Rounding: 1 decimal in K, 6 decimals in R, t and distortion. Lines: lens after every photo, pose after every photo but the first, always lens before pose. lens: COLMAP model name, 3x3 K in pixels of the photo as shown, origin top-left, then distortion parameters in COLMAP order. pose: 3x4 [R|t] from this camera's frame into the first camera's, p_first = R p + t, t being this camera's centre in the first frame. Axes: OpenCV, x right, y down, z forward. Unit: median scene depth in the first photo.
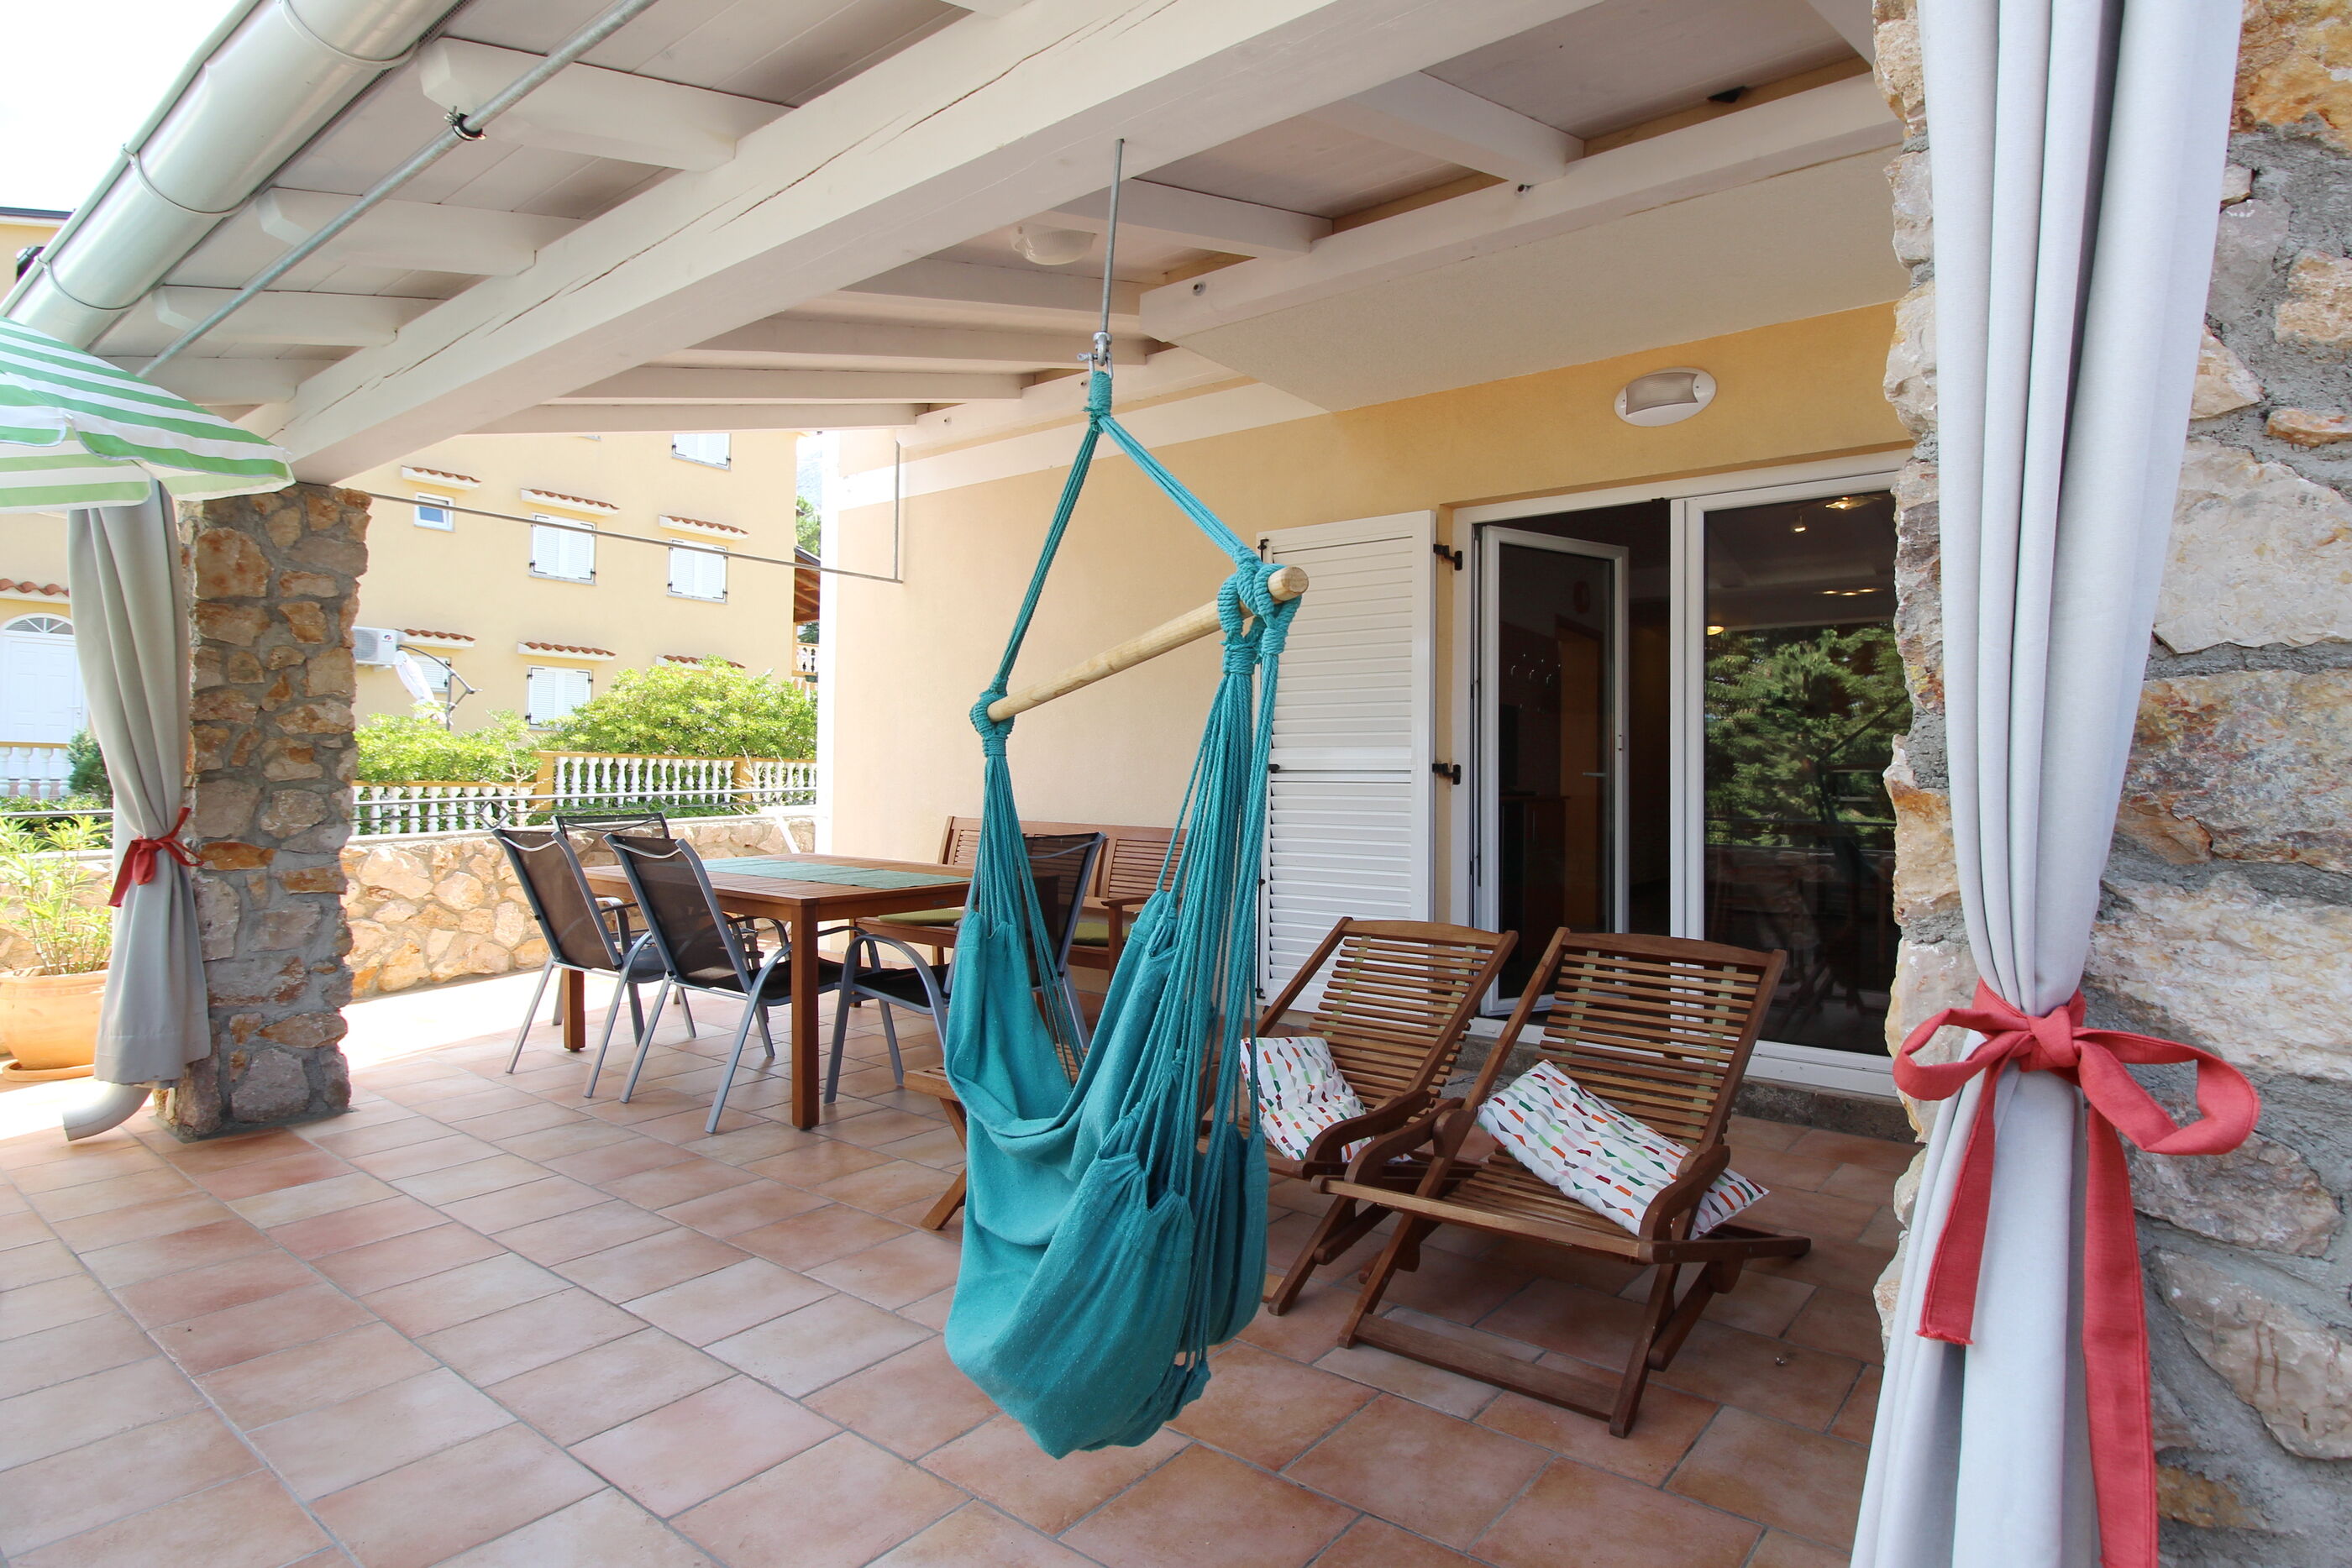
lens RADIAL K [[1131.4, 0, 1256.3], [0, 1131.4, 785.9], [0, 0, 1]] dist [-0.001789, -0.014521]
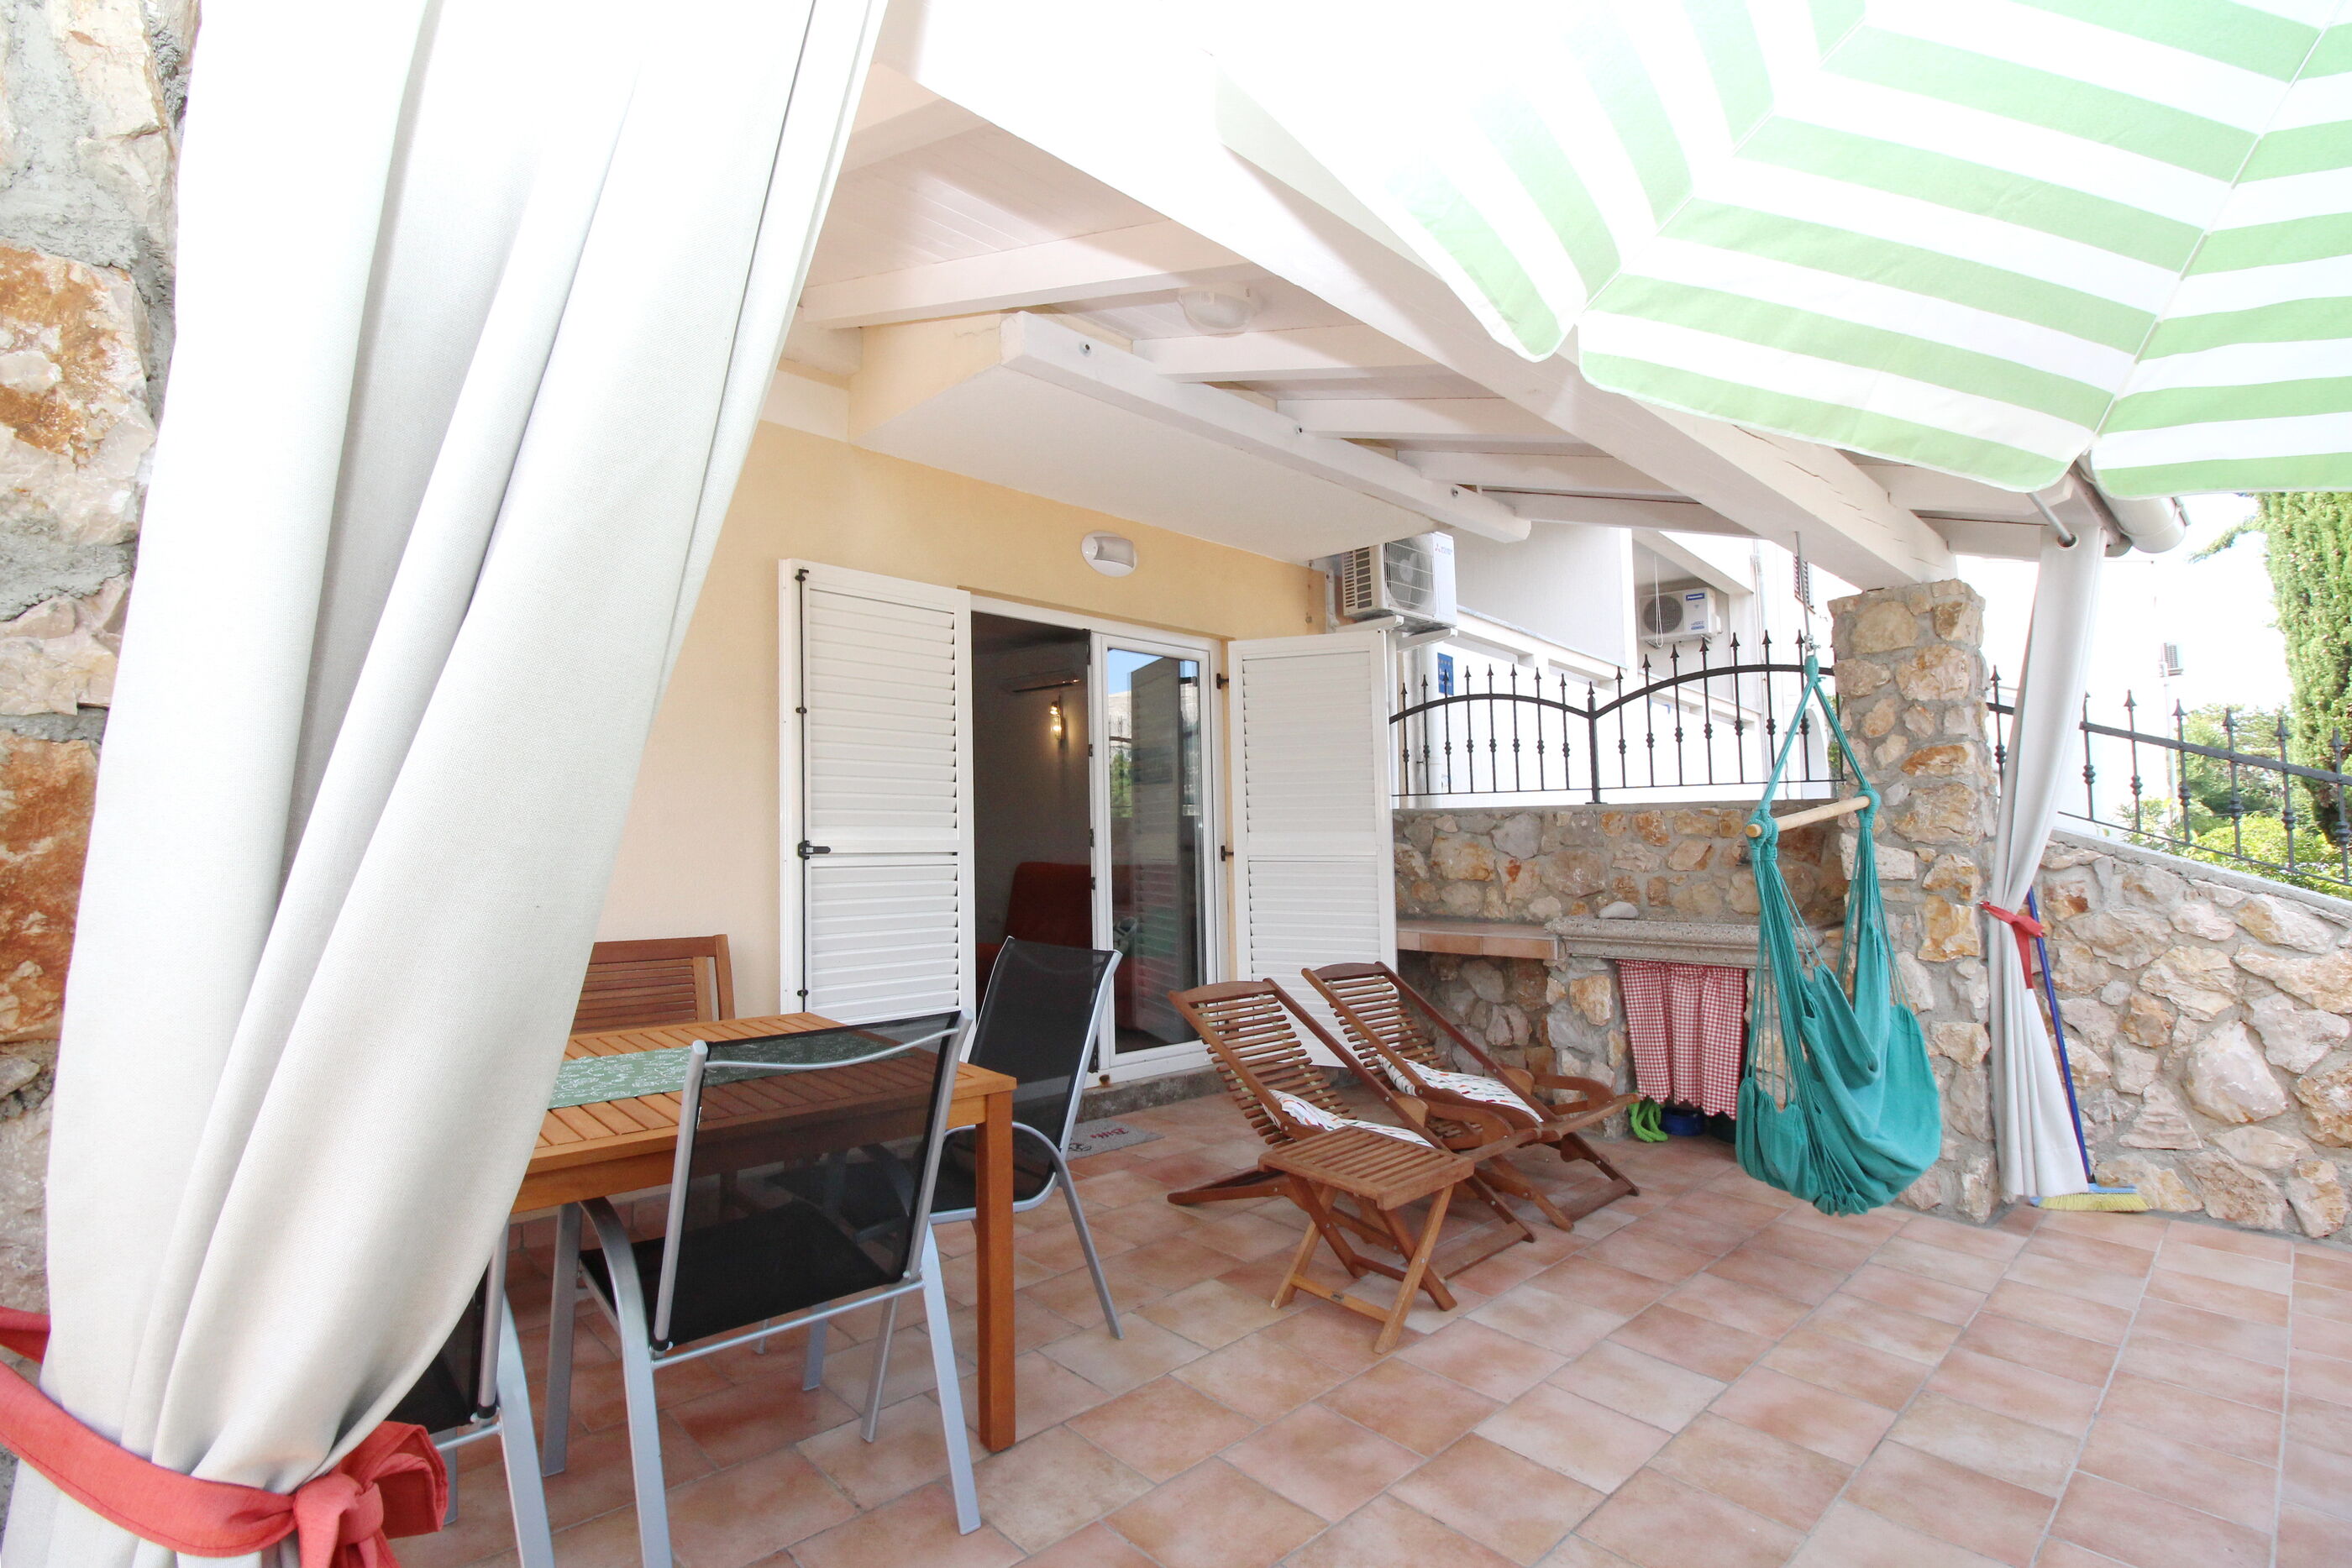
lens RADIAL K [[1131.4, 0, 1256.3], [0, 1131.4, 785.9], [0, 0, 1]] dist [-0.001789, -0.014521]
pose [[0.158133, 0.039900, 0.986611, -1.424028], [0.001815, 0.999170, -0.040699, -0.054866], [-0.987416, 0.008227, 0.157930, 1.067594]]
